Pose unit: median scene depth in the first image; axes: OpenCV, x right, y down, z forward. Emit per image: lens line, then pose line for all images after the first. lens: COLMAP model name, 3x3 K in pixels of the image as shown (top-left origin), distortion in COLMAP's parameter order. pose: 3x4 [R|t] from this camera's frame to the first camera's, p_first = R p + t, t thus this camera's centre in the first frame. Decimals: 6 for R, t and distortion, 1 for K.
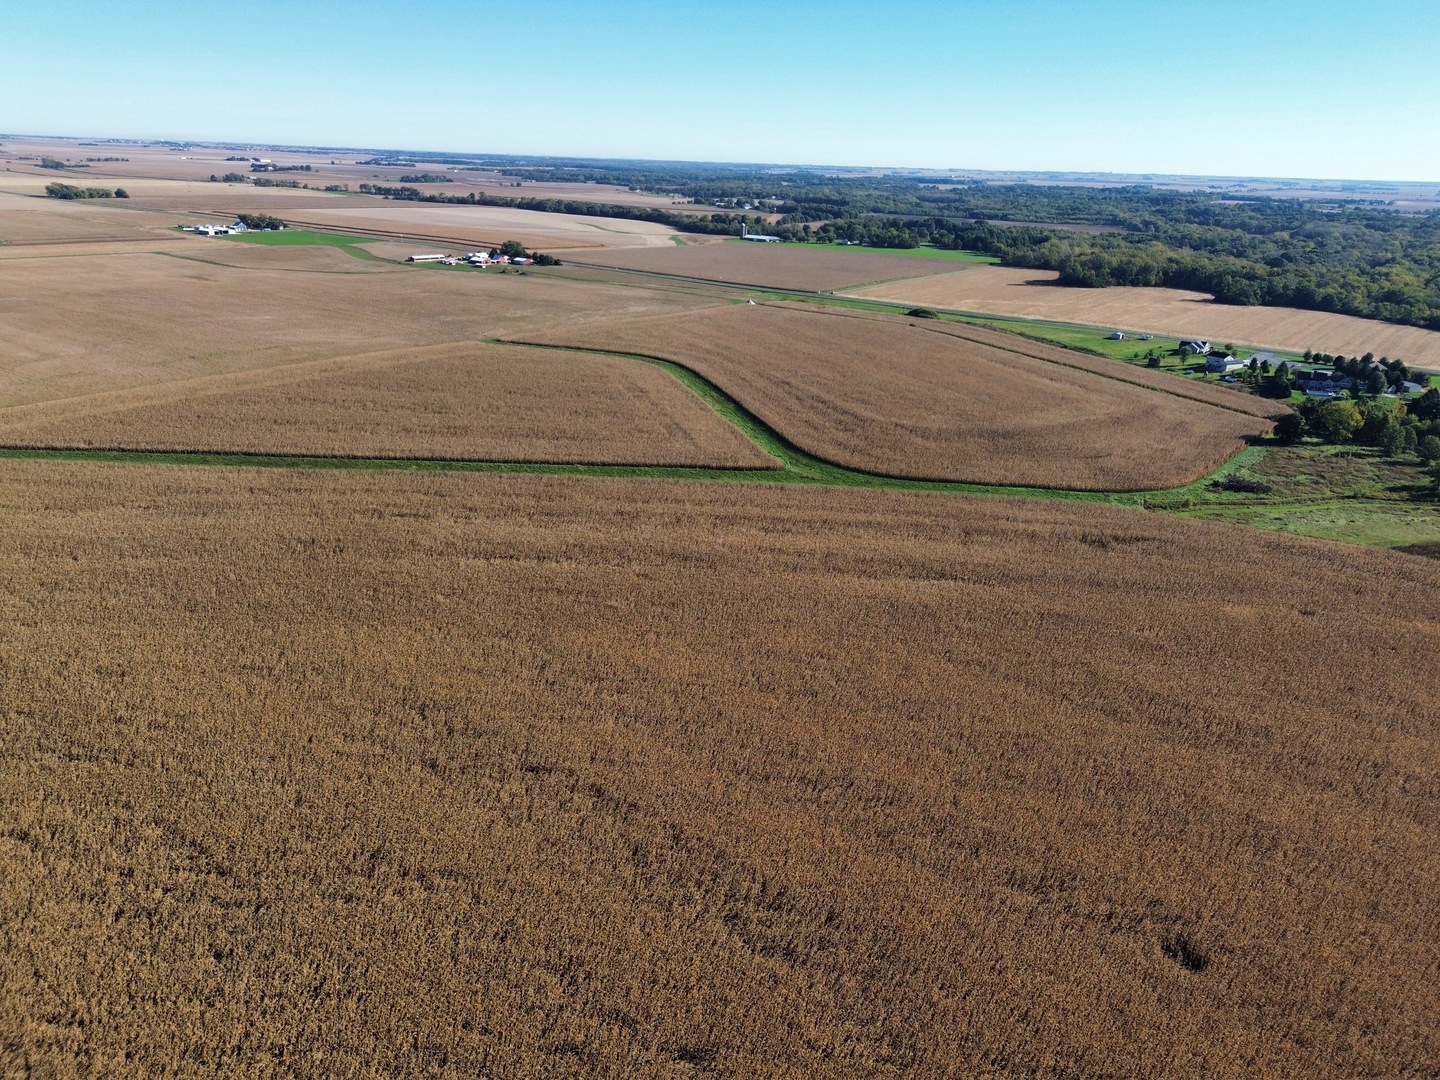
lens RADIAL K [[1011.7, 0, 719.2], [0, 1011.7, 529.7], [0, 0, 1]] dist [0.071350, -0.067591]
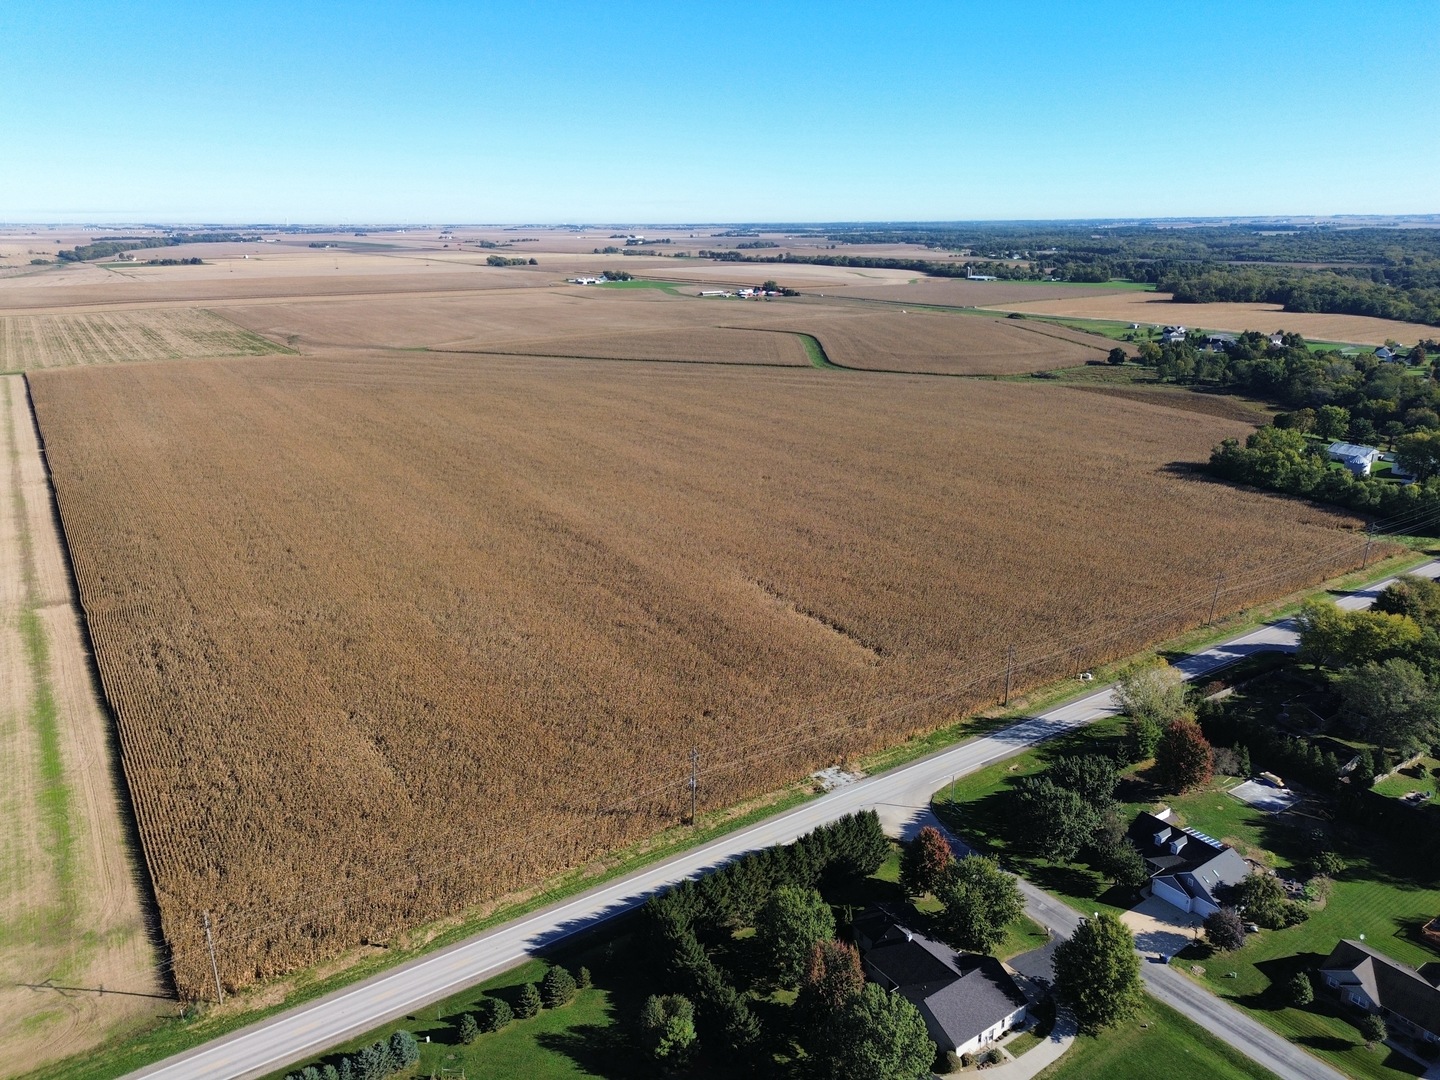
lens RADIAL K [[1011.7, 0, 719.2], [0, 1011.7, 529.7], [0, 0, 1]] dist [0.071350, -0.067591]
pose [[0.946930, 0.056206, -0.316487, 0.130943], [-0.074271, 0.996209, -0.045297, 0.088713], [0.312741, 0.066399, 0.947515, -0.231457]]
